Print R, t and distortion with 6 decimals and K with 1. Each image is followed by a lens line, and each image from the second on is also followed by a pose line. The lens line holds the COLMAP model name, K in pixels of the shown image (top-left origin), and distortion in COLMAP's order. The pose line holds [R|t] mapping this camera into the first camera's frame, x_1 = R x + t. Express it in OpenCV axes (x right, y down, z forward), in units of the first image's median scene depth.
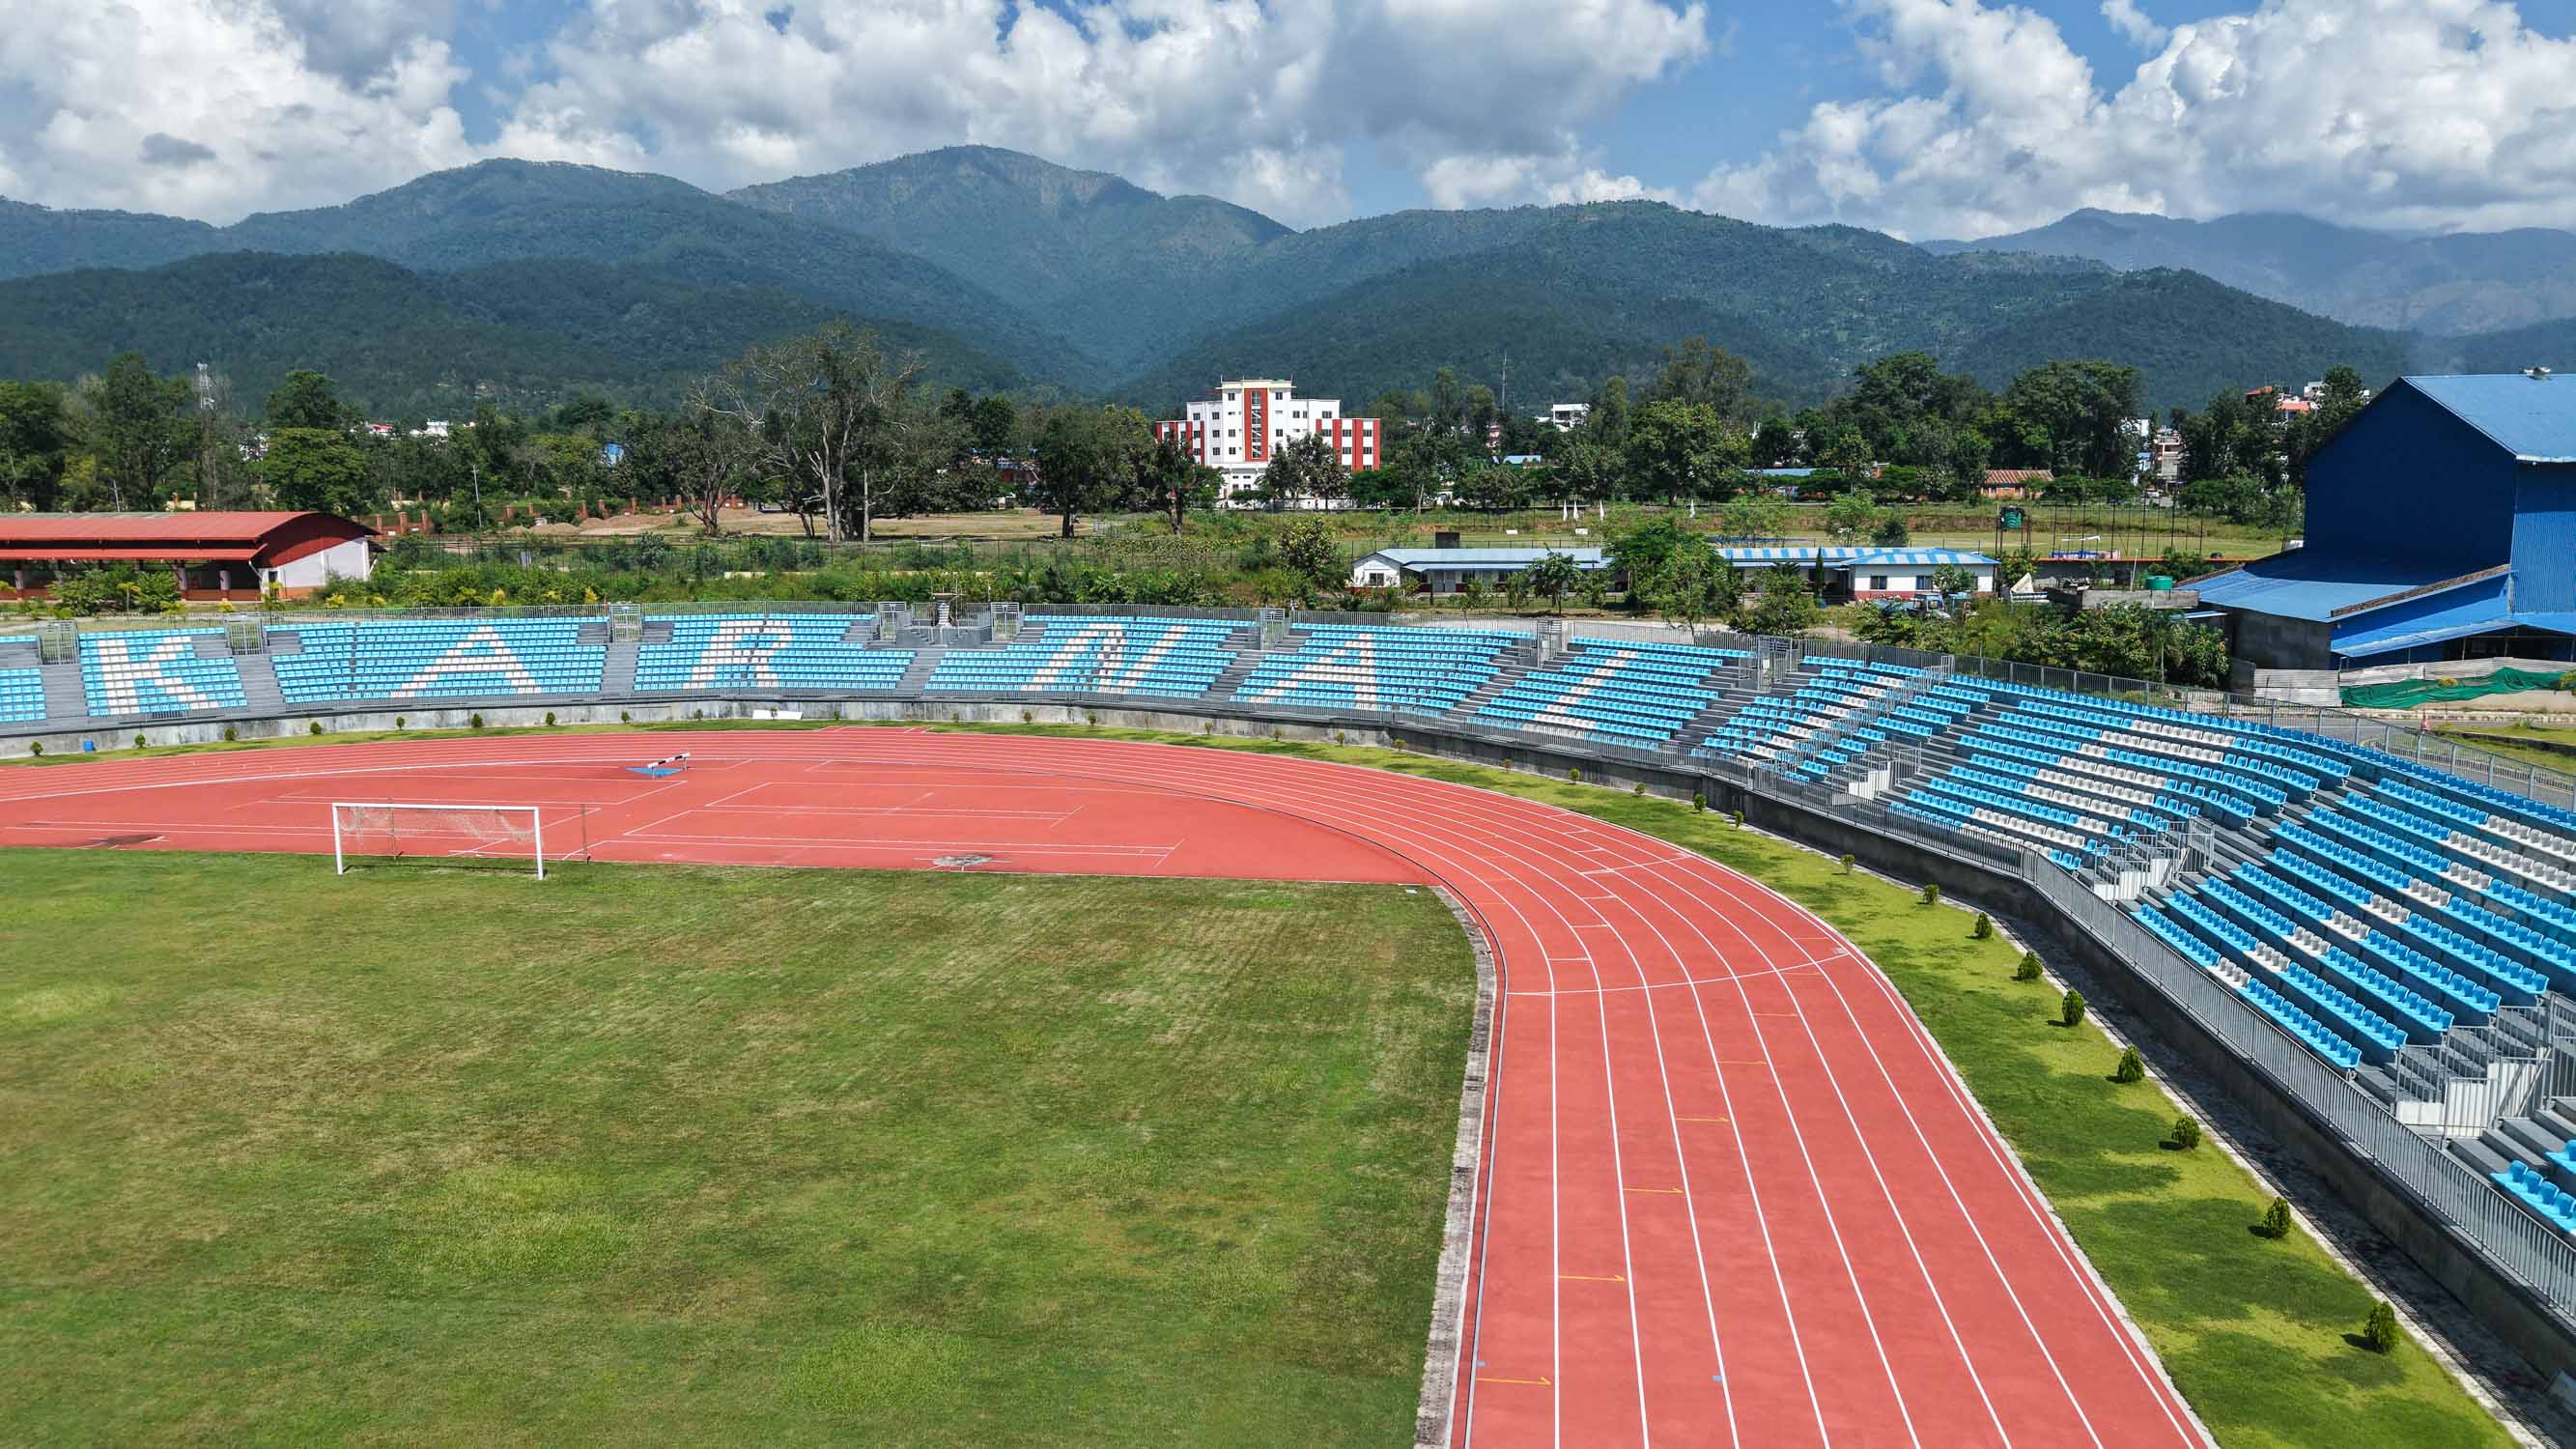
lens RADIAL K [[1735.1, 0, 1288.0], [0, 1735.1, 724.5], [0, 0, 1]] dist [0.040059, -0.048098]
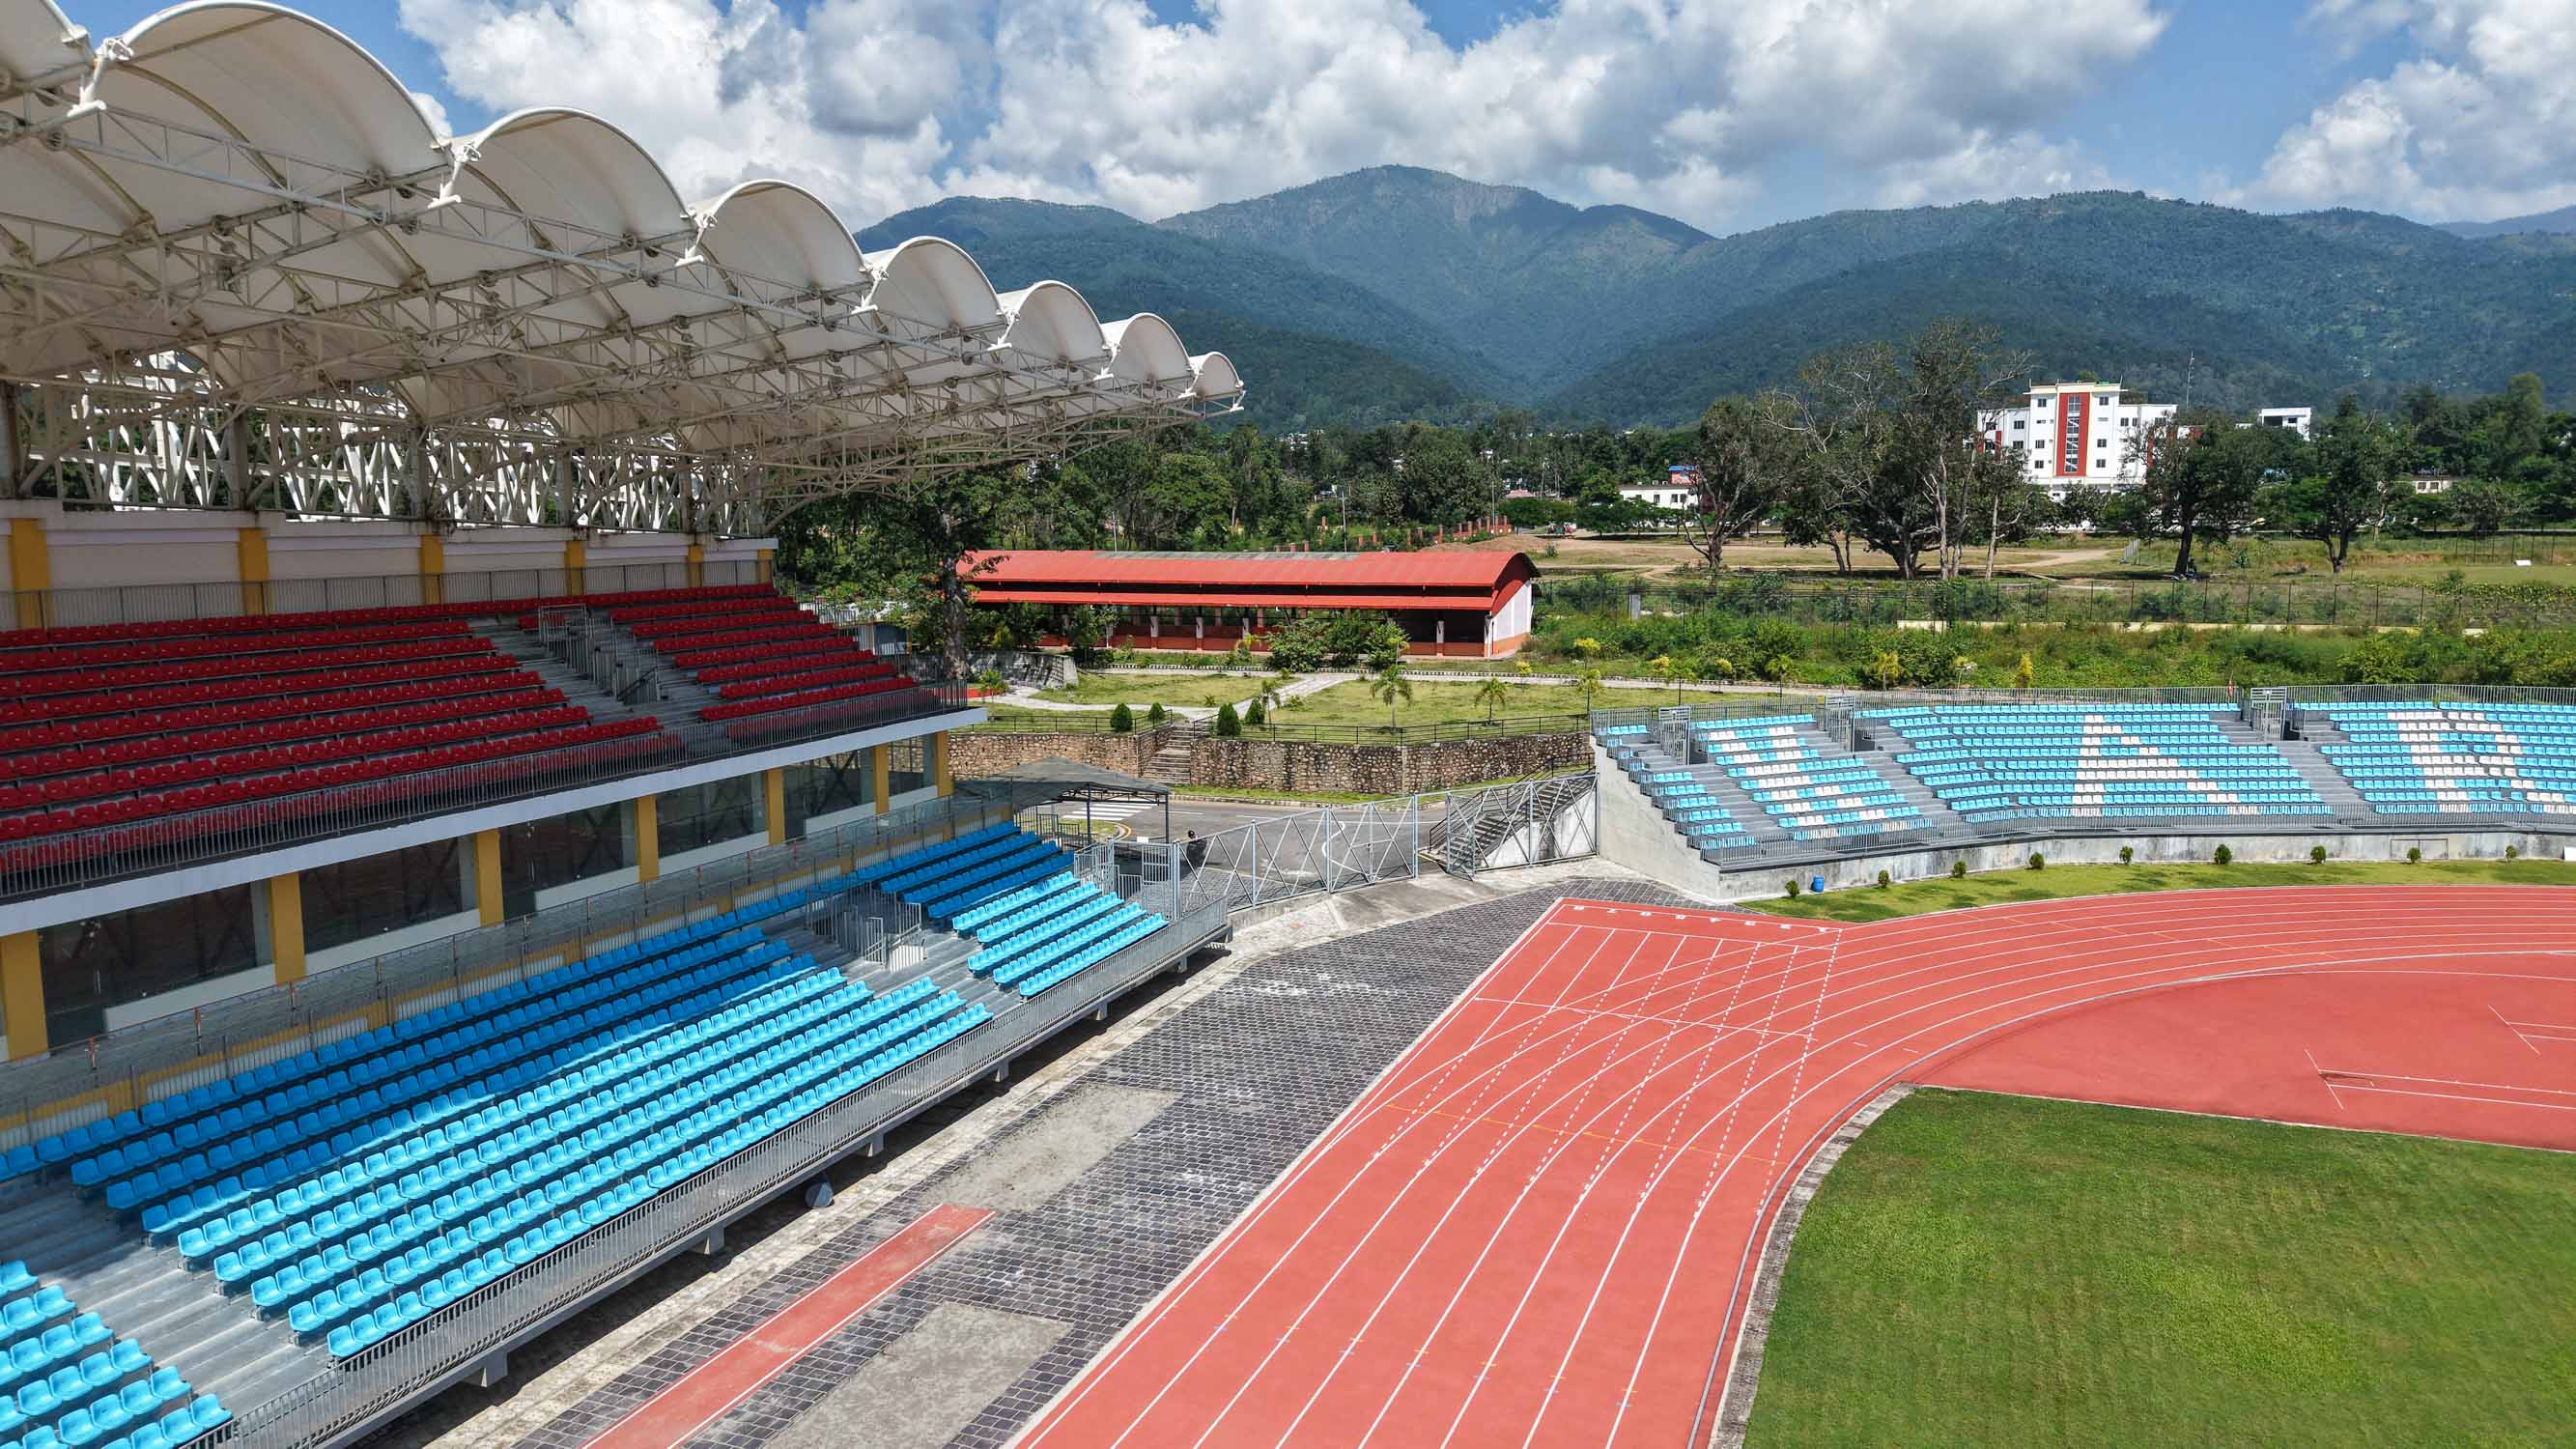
lens RADIAL K [[1735.1, 0, 1288.0], [0, 1735.1, 724.5], [0, 0, 1]] dist [0.040059, -0.048098]
pose [[0.975844, 0.025340, -0.216995, -0.206935], [-0.027156, 0.999617, -0.005389, -0.012573], [0.216775, 0.011151, 0.976158, 0.066106]]
